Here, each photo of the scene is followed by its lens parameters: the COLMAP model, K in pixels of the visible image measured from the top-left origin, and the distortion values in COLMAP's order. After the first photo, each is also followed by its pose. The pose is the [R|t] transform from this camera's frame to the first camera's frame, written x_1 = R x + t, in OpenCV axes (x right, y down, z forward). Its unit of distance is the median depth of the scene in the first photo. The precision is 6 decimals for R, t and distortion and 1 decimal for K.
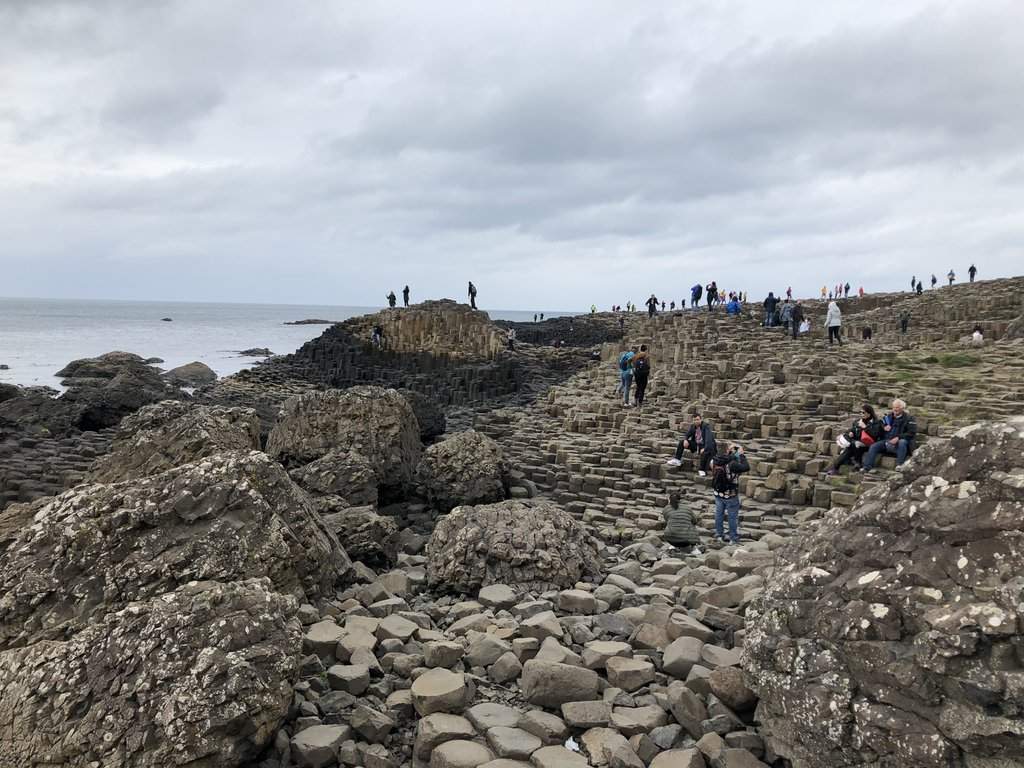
lens RADIAL K [[834.1, 0, 511.6], [0, 834.1, 371.0], [0, 0, 1]] dist [0.038773, -0.032471]
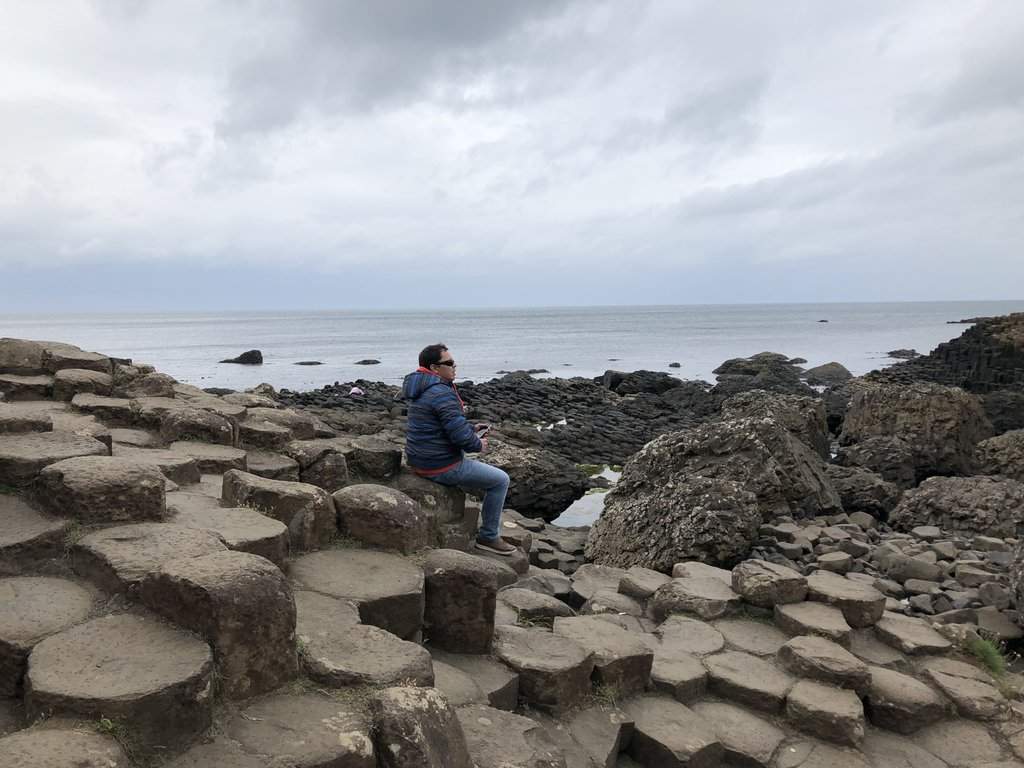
lens RADIAL K [[834.1, 0, 511.6], [0, 834.1, 371.0], [0, 0, 1]] dist [0.038773, -0.032471]
pose [[0.734085, 0.020910, -0.678736, 0.299983], [-0.021562, 0.999740, 0.007480, 0.007389], [0.678715, 0.009144, 0.734345, -0.339170]]
